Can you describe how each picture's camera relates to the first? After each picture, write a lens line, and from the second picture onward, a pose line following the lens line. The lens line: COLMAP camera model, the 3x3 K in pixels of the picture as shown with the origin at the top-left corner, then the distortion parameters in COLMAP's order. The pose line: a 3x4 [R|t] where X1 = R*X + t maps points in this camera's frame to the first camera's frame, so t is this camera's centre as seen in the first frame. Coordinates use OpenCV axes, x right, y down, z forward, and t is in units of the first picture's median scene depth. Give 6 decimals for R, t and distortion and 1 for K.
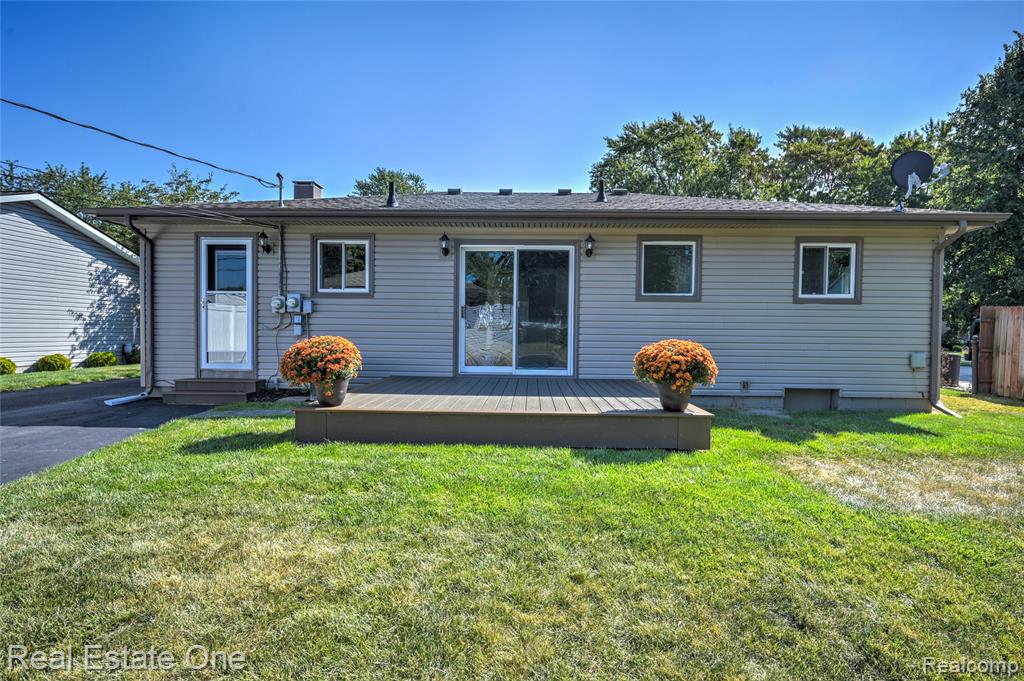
lens RADIAL K [[512.7, 0, 510.0], [0, 512.7, 346.1], [0, 0, 1]] dist [-0.002021, -0.001079]
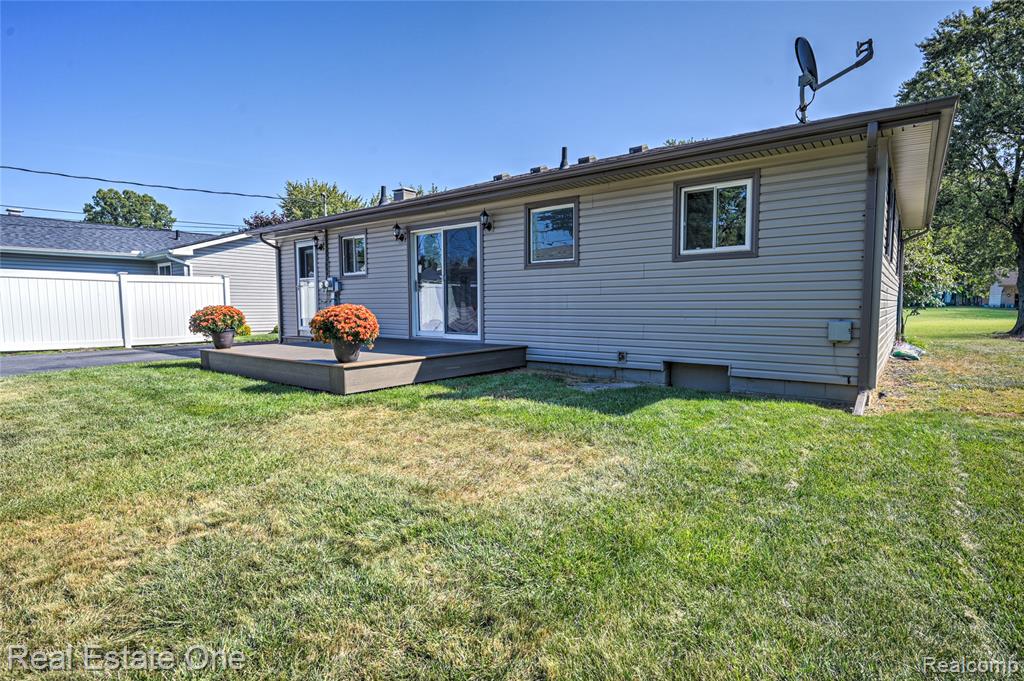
lens RADIAL K [[512.7, 0, 510.0], [0, 512.7, 346.1], [0, 0, 1]] dist [-0.002021, -0.001079]
pose [[0.803998, 0.032741, -0.593730, 0.835496], [-0.006244, 0.998893, 0.046629, 0.017850], [0.594599, -0.033782, 0.803312, 0.152693]]
